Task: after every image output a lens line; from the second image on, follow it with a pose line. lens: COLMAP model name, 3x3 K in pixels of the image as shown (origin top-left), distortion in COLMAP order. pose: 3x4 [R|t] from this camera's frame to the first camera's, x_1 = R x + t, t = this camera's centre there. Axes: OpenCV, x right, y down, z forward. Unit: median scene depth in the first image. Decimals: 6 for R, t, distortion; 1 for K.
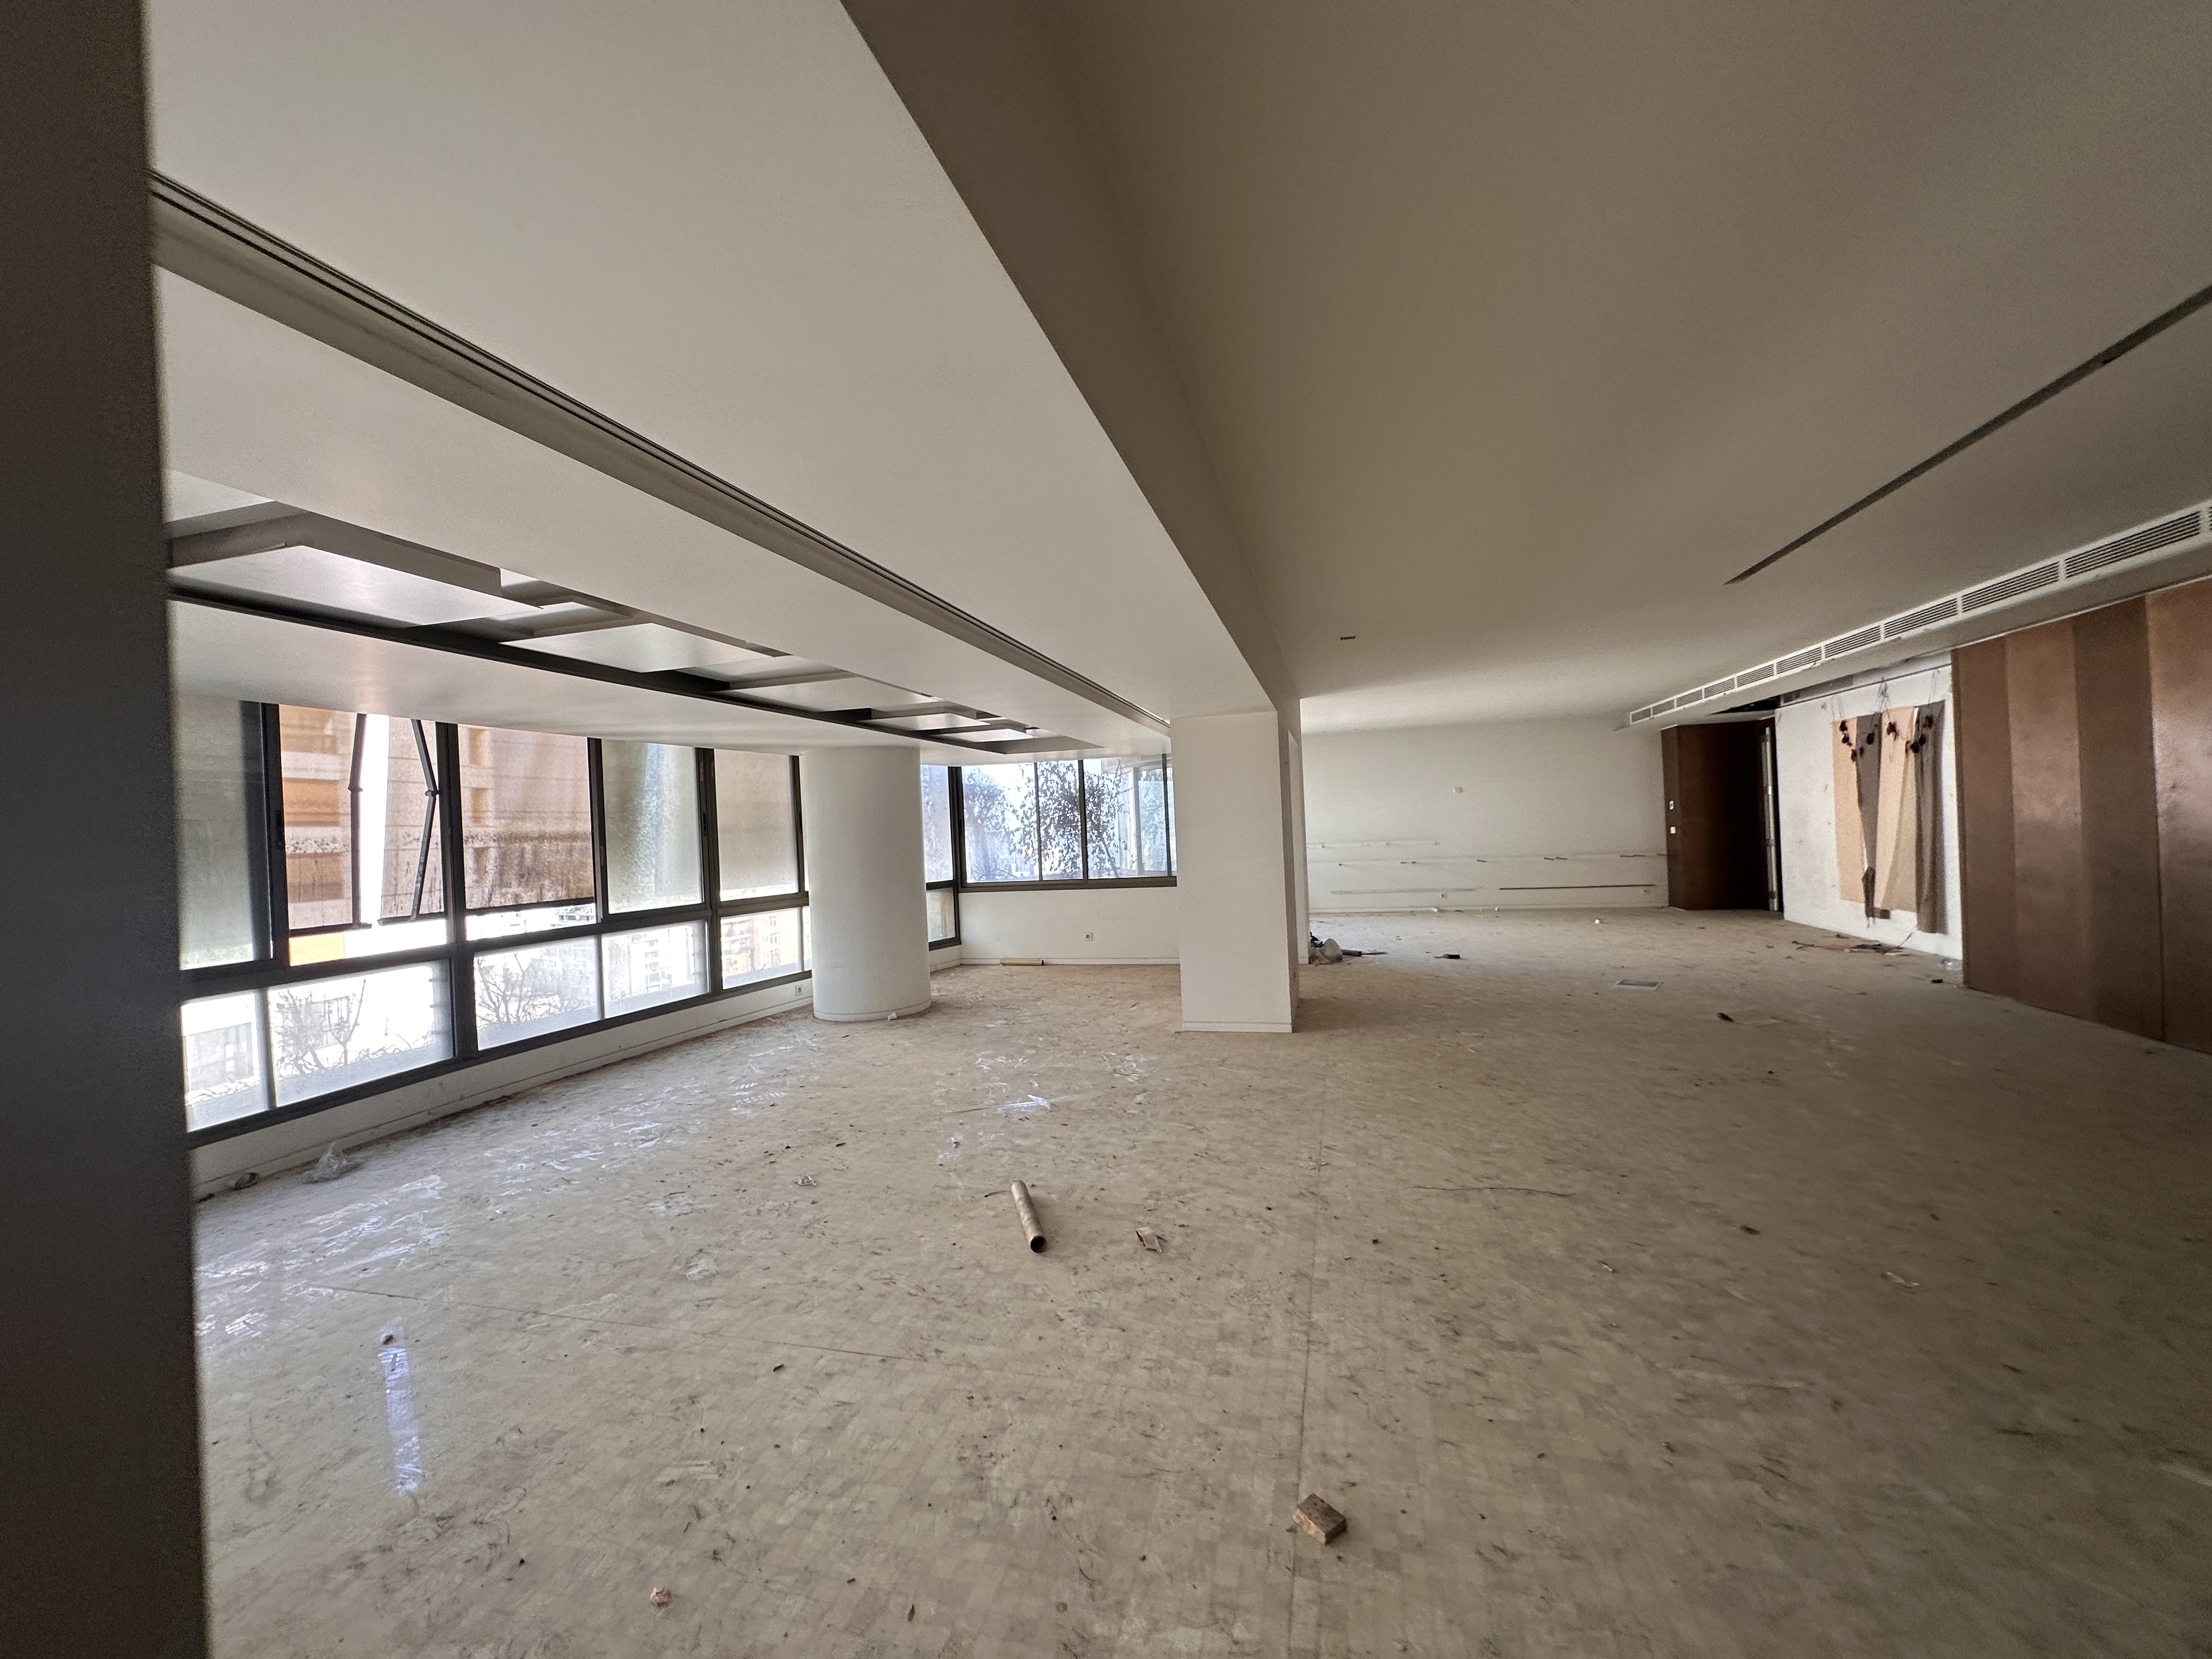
lens RADIAL K [[886.5, 0, 1104.8], [0, 886.5, 828.8], [0, 0, 1]] dist [-0.001112, -0.000098]
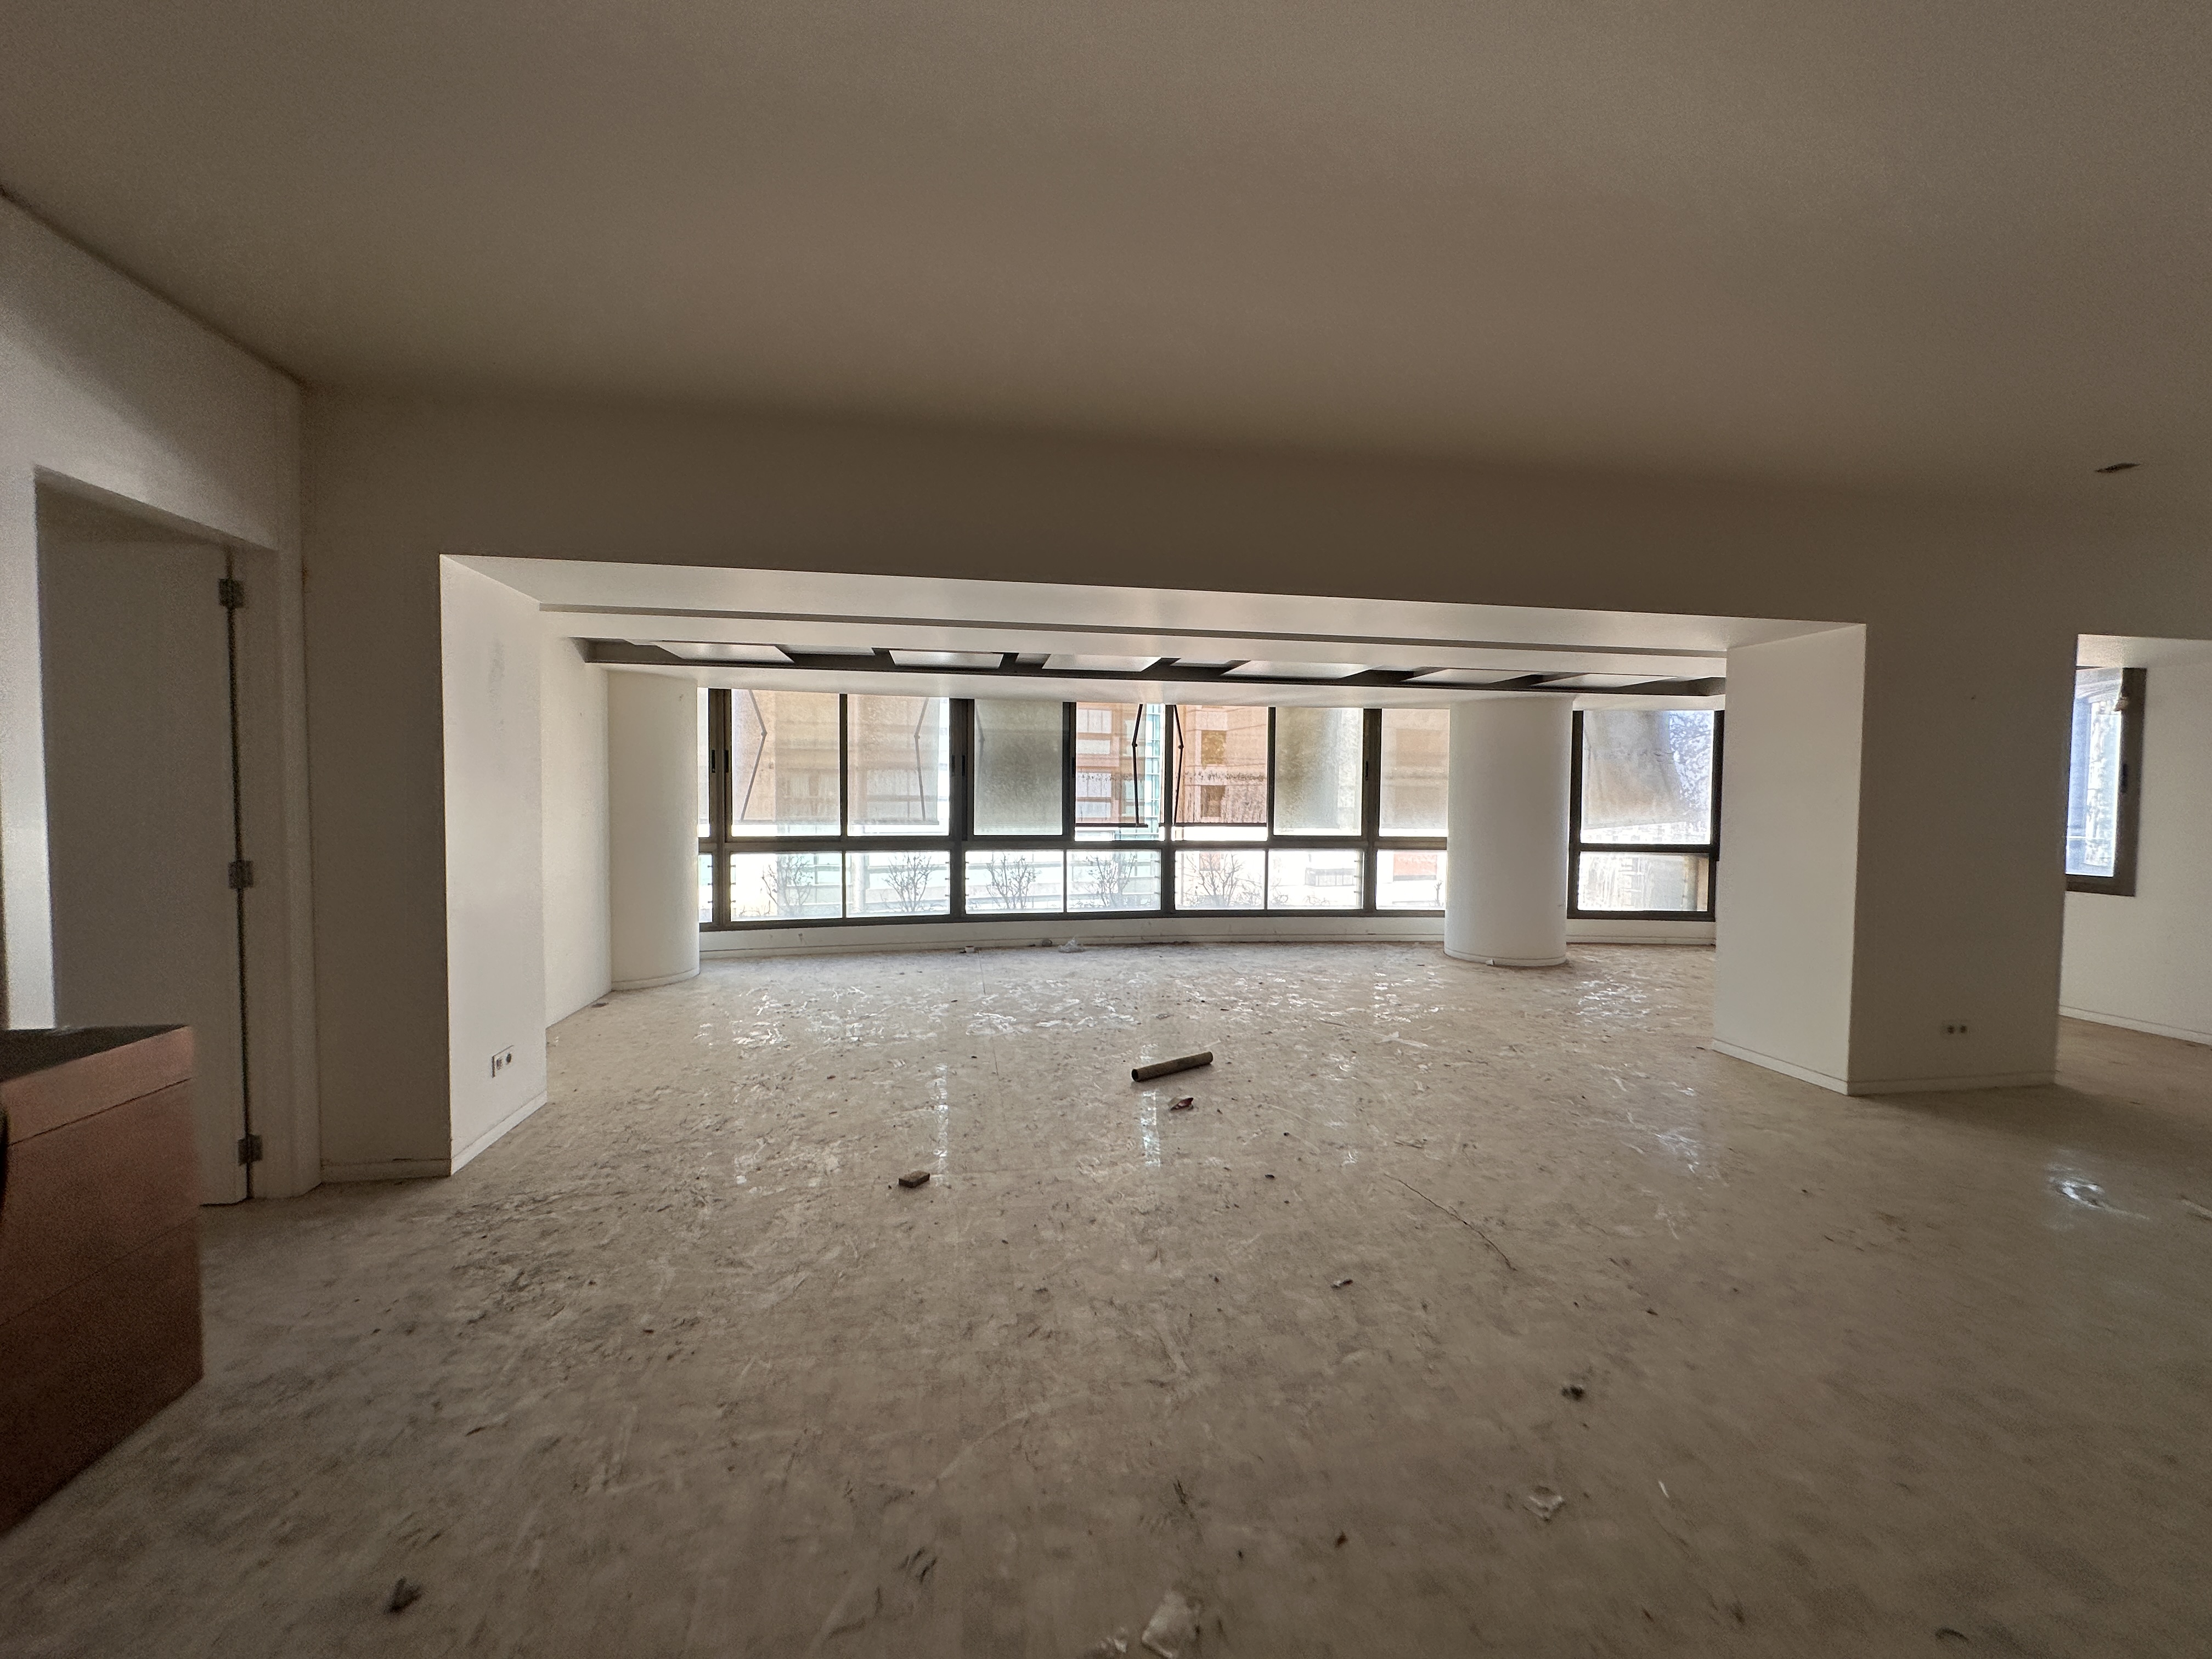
lens RADIAL K [[886.5, 0, 1104.7], [0, 886.5, 828.7], [0, 0, 1]] dist [-0.001112, -0.000098]
pose [[0.413923, 0.083572, -0.906468, 0.687572], [-0.026447, 0.996461, 0.079792, -0.020059], [0.909928, -0.009055, 0.414668, 0.223460]]
